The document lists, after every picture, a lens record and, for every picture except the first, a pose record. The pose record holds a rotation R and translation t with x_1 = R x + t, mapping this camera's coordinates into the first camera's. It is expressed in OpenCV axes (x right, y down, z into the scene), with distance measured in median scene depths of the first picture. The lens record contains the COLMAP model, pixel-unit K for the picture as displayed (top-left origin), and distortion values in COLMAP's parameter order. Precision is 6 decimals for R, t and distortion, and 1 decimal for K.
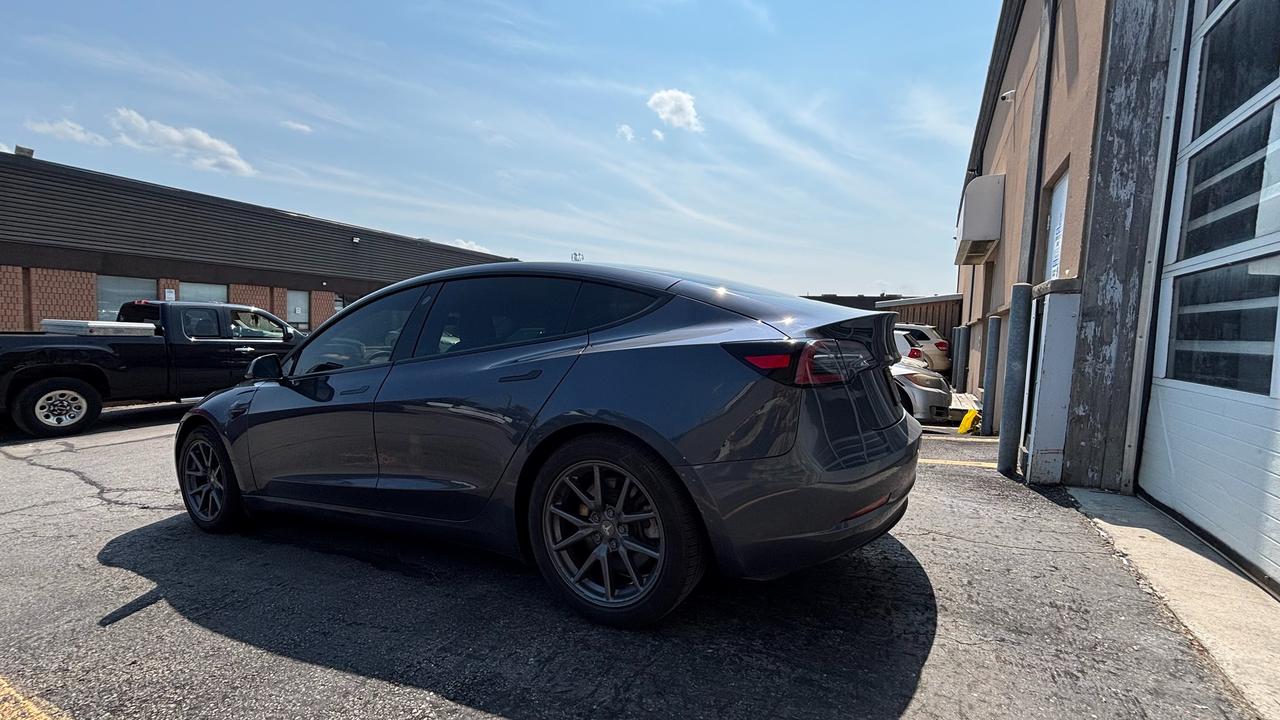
lens RADIAL K [[521.9, 0, 636.4], [0, 521.9, 363.1], [0, 0, 1]] dist [-0.000323, 0.000300]
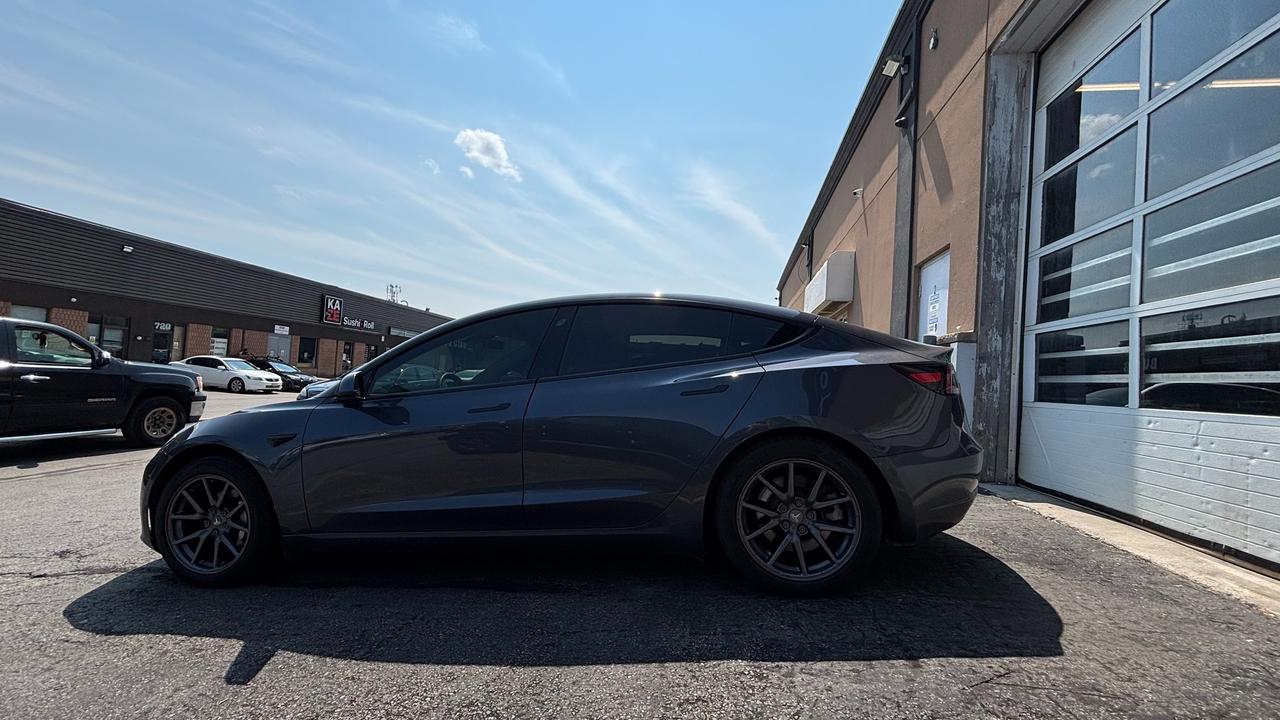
lens RADIAL K [[521.9, 0, 636.4], [0, 521.9, 363.1], [0, 0, 1]] dist [-0.000323, 0.000300]
pose [[0.945071, 0.028052, 0.325659, -0.500955], [-0.001689, 0.996716, -0.080953, 0.038530], [-0.326861, 0.075957, 0.942015, -0.027906]]
